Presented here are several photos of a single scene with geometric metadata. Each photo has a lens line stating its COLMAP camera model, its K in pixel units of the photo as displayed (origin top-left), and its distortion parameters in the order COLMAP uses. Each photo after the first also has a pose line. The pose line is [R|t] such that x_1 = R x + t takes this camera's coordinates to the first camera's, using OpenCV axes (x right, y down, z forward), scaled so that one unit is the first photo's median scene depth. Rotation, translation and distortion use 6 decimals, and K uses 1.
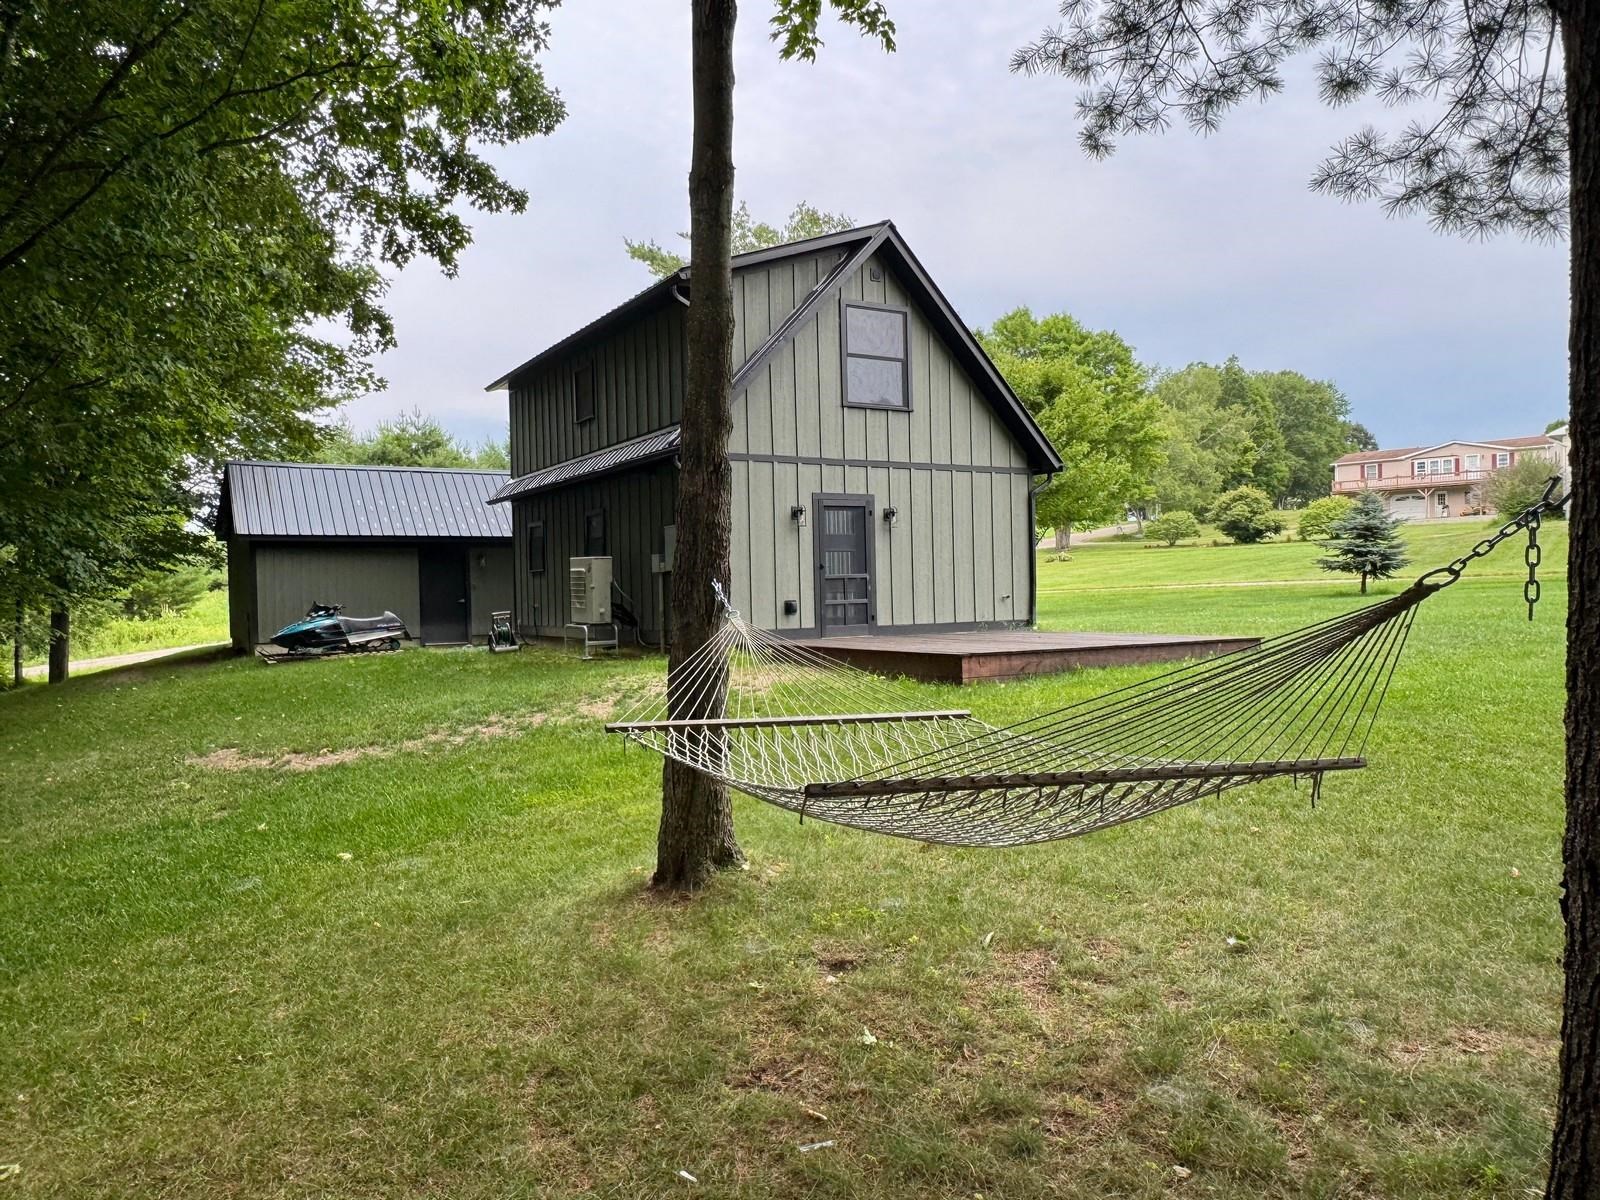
lens RADIAL K [[1116.5, 0, 799.1], [0, 1116.5, 604.0], [0, 0, 1]] dist [0.007001, -0.005886]
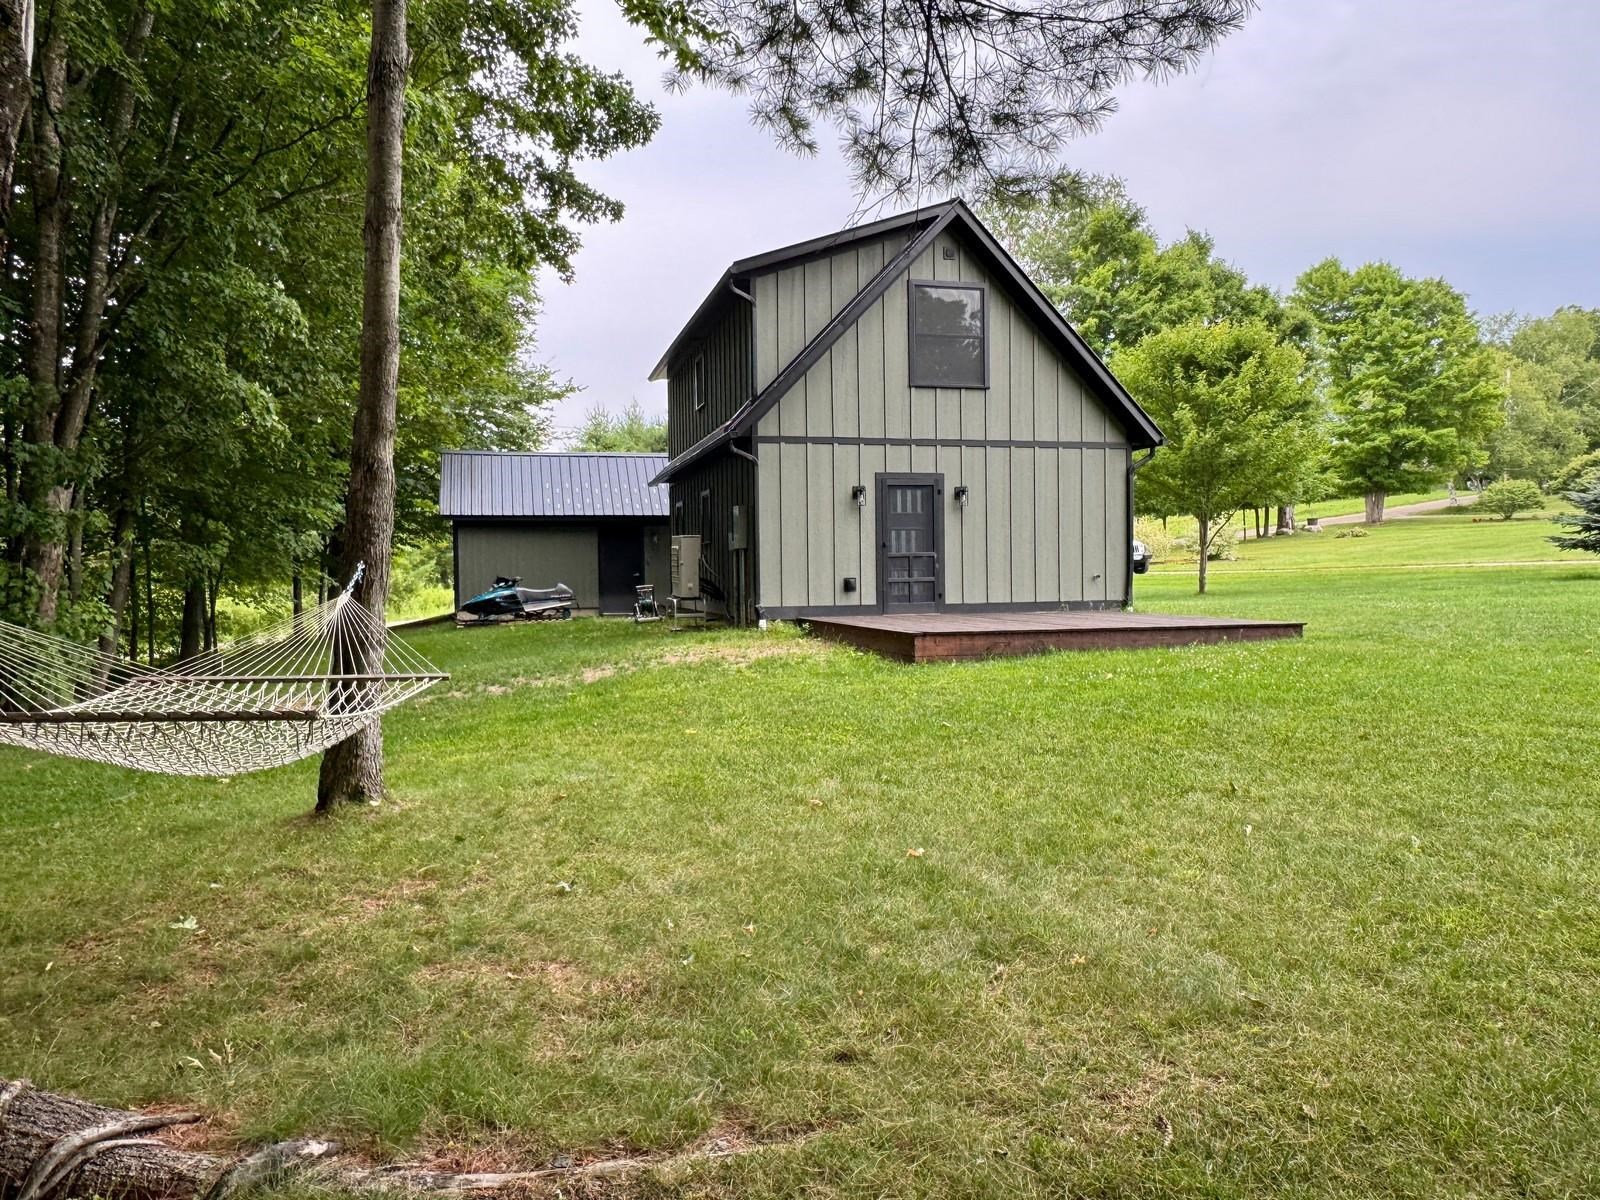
lens RADIAL K [[1116.5, 0, 797.4], [0, 1116.5, 594.4], [0, 0, 1]] dist [0.007001, -0.005886]
pose [[0.959107, 0.014815, -0.282655, 0.208356], [-0.010902, 0.999822, 0.015413, -0.002711], [0.282833, -0.011702, 0.959098, -0.001632]]
